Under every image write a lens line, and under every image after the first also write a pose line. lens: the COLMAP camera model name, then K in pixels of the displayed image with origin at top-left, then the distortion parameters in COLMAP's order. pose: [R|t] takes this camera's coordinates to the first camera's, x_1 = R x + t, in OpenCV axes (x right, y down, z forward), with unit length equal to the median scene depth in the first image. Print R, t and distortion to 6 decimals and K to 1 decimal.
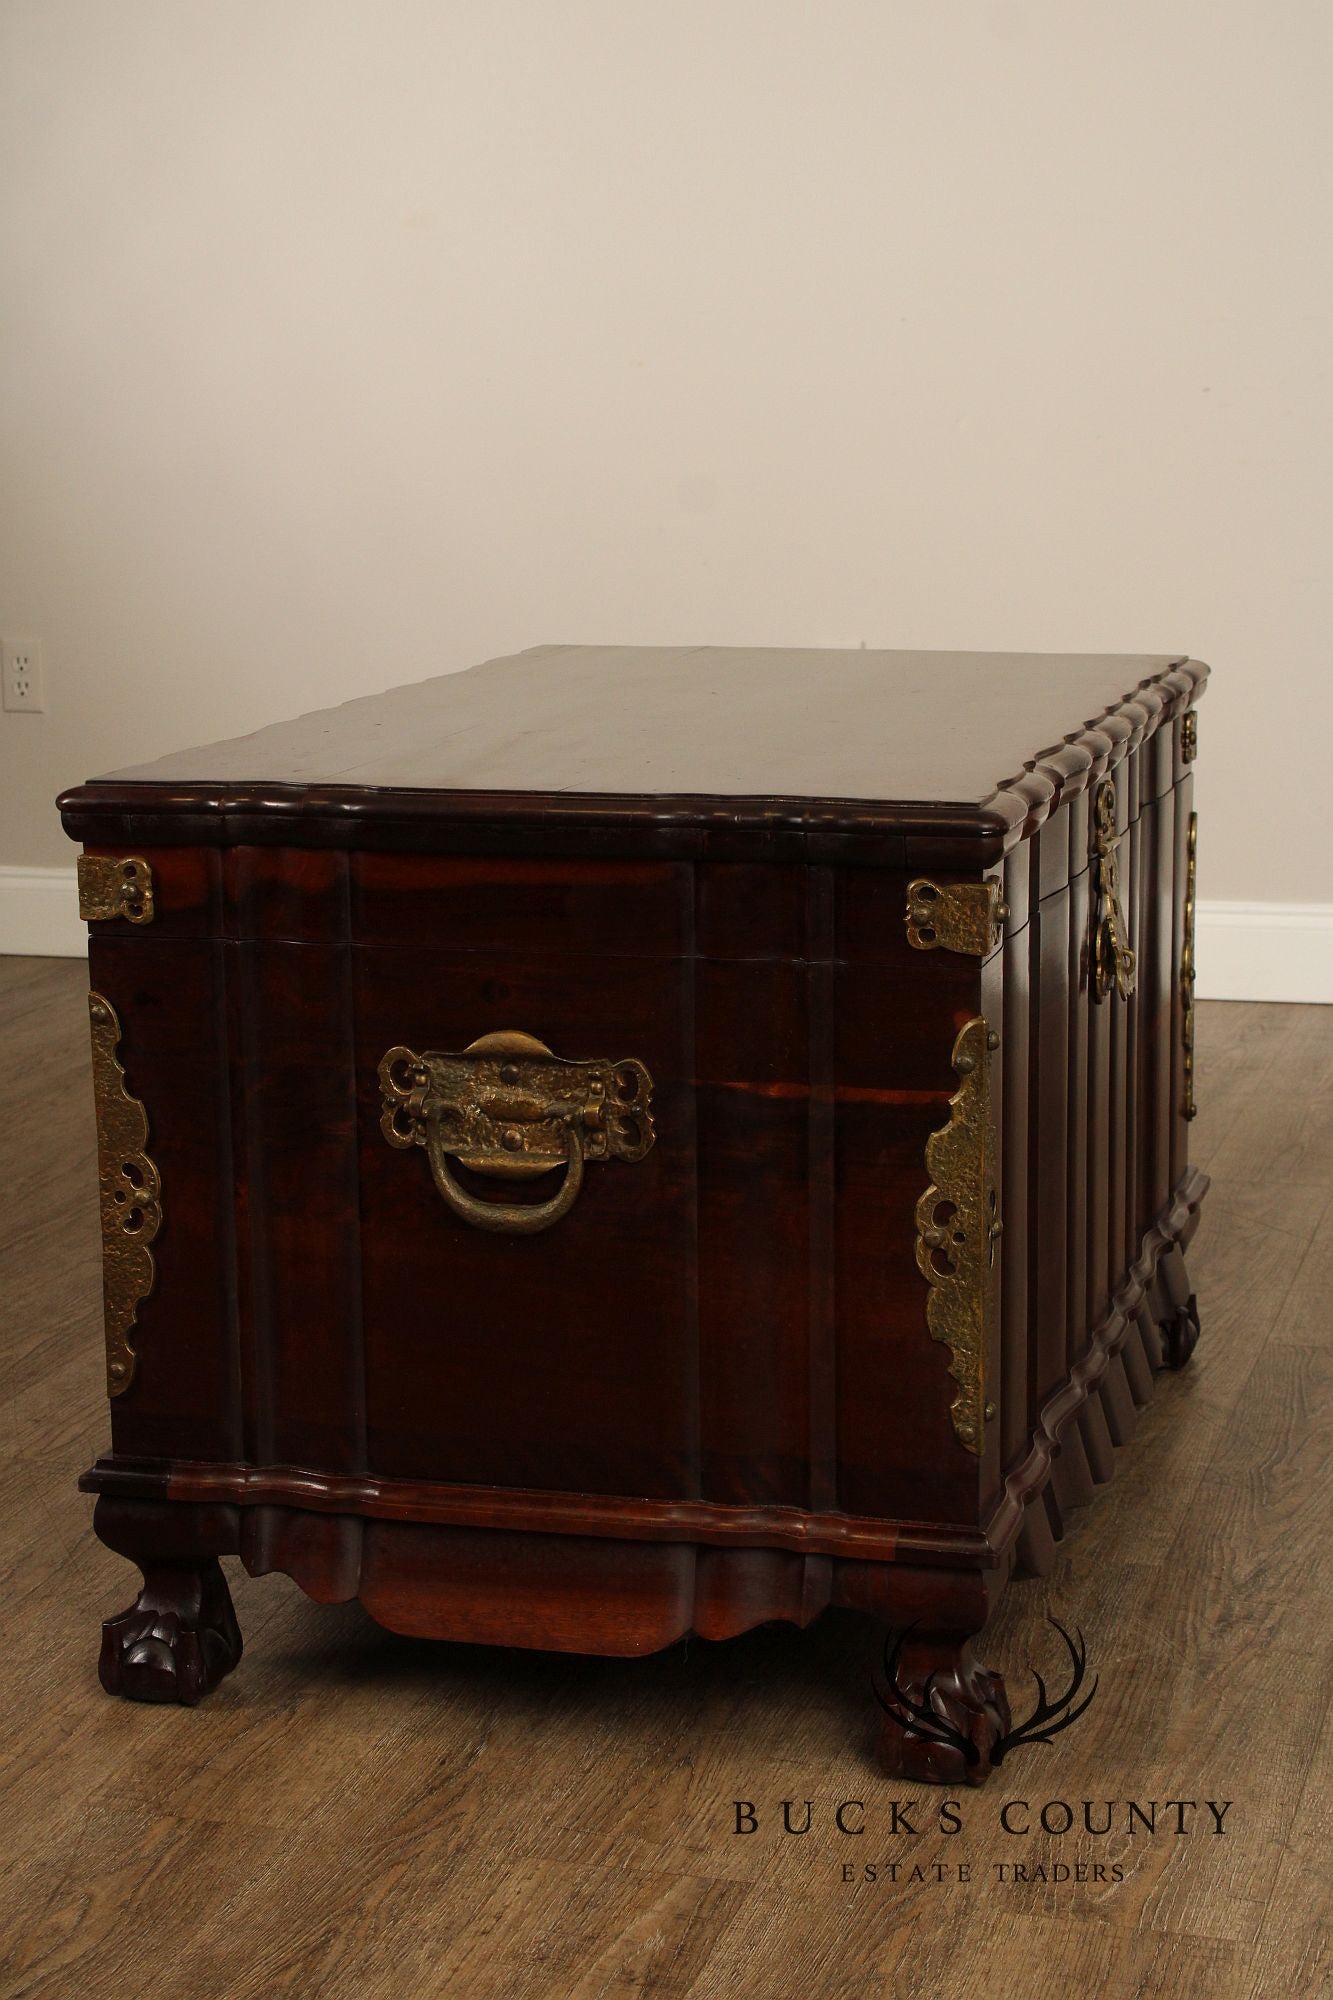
lens RADIAL K [[3533.6, 0, 652.6], [0, 3533.6, 998.4], [0, 0, 1]] dist [-0.004959, 0.059874]
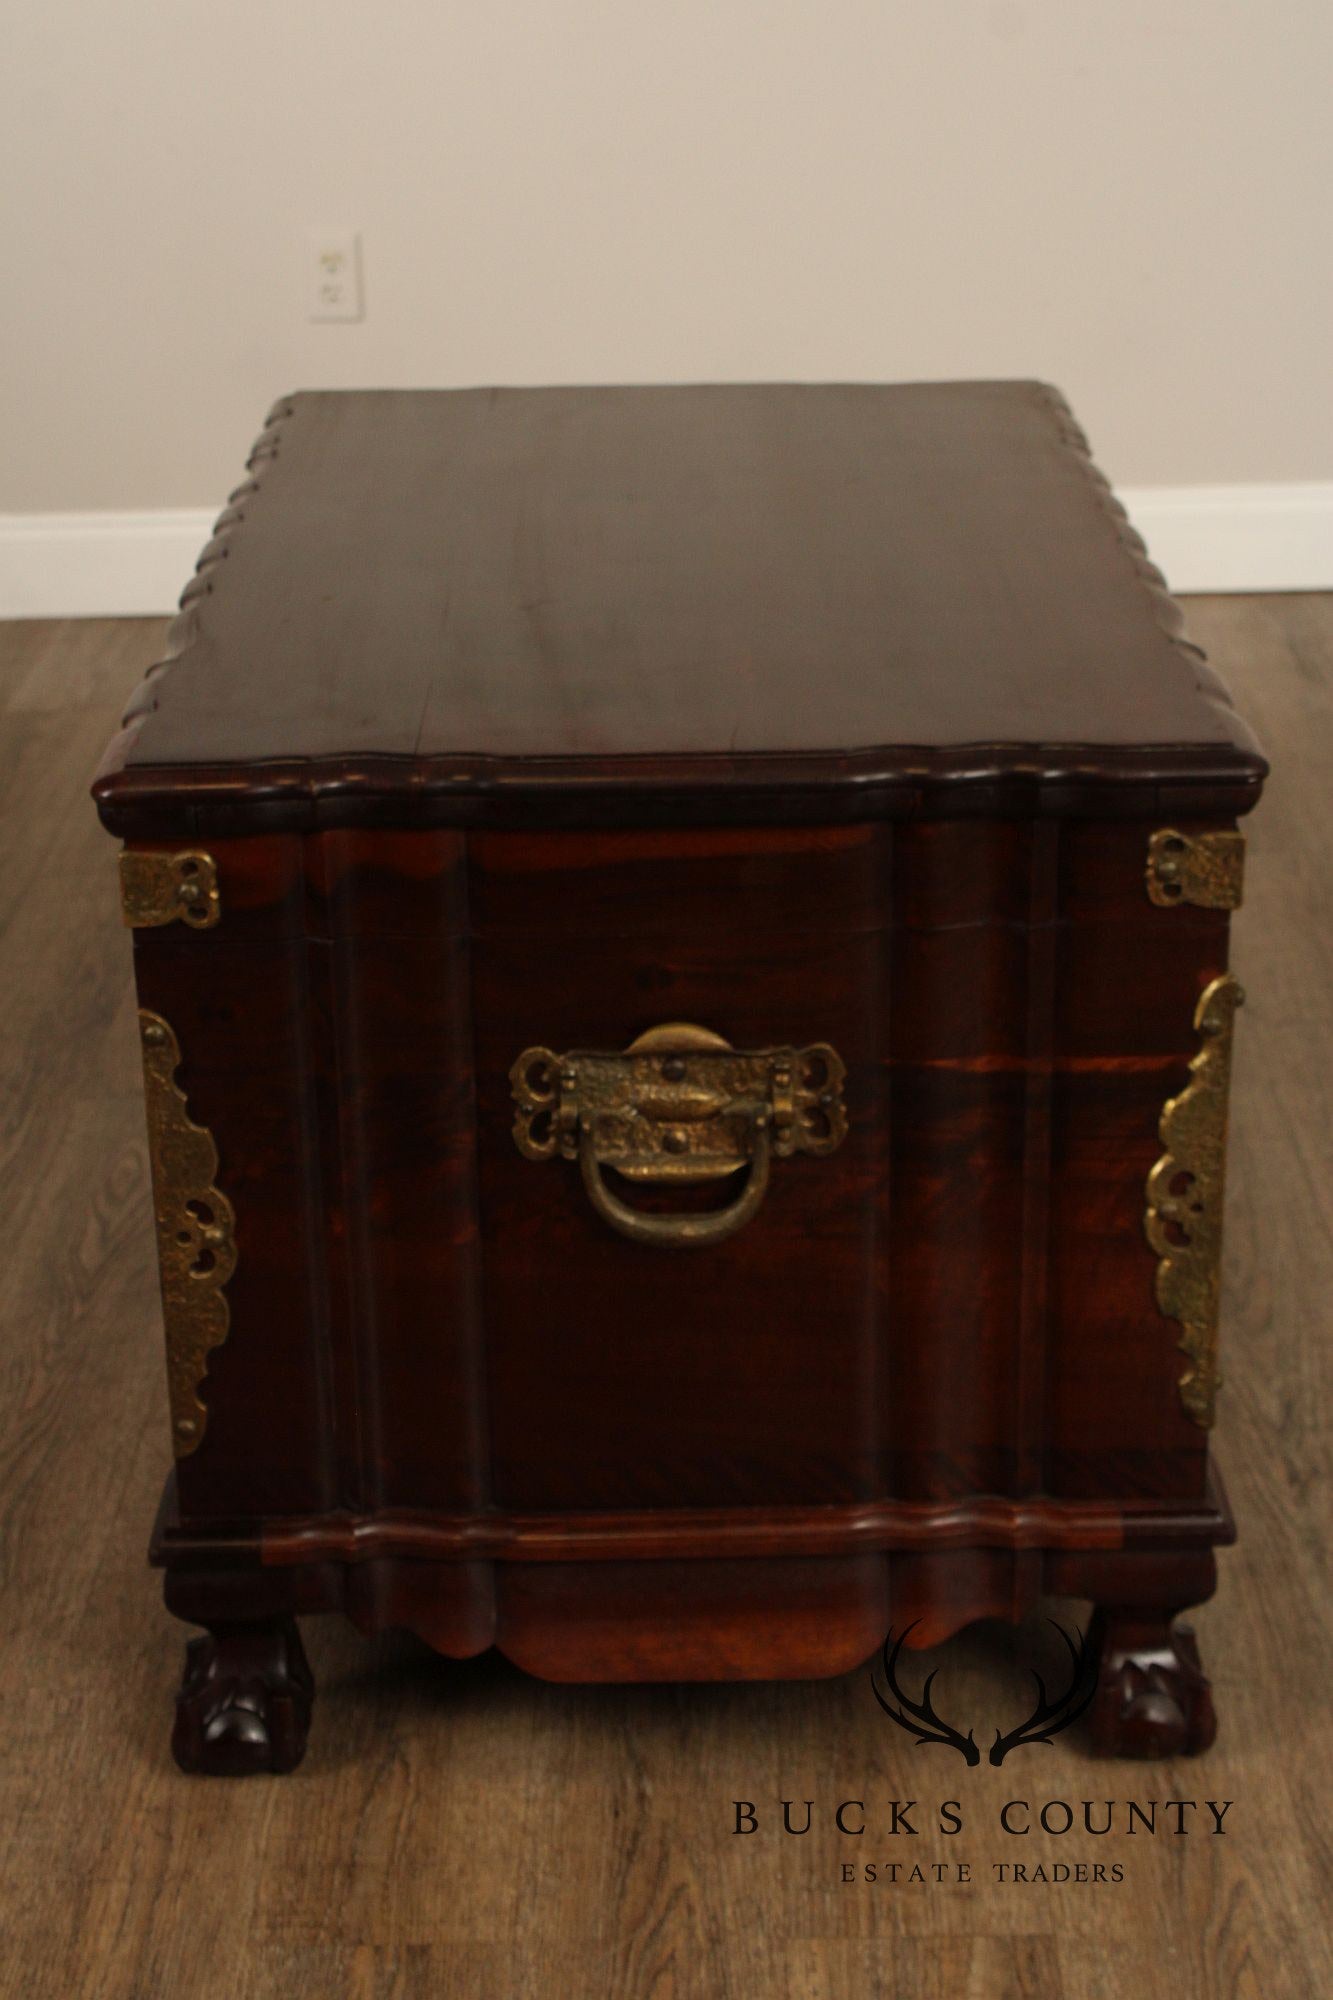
lens RADIAL K [[3533.6, 0, 652.6], [0, 3533.6, 998.4], [0, 0, 1]] dist [-0.004959, 0.059874]
pose [[0.958475, -0.109786, 0.263198, -0.269307], [0.060583, 0.980248, 0.188263, -0.157933], [-0.278668, -0.164500, 0.946194, 0.186030]]
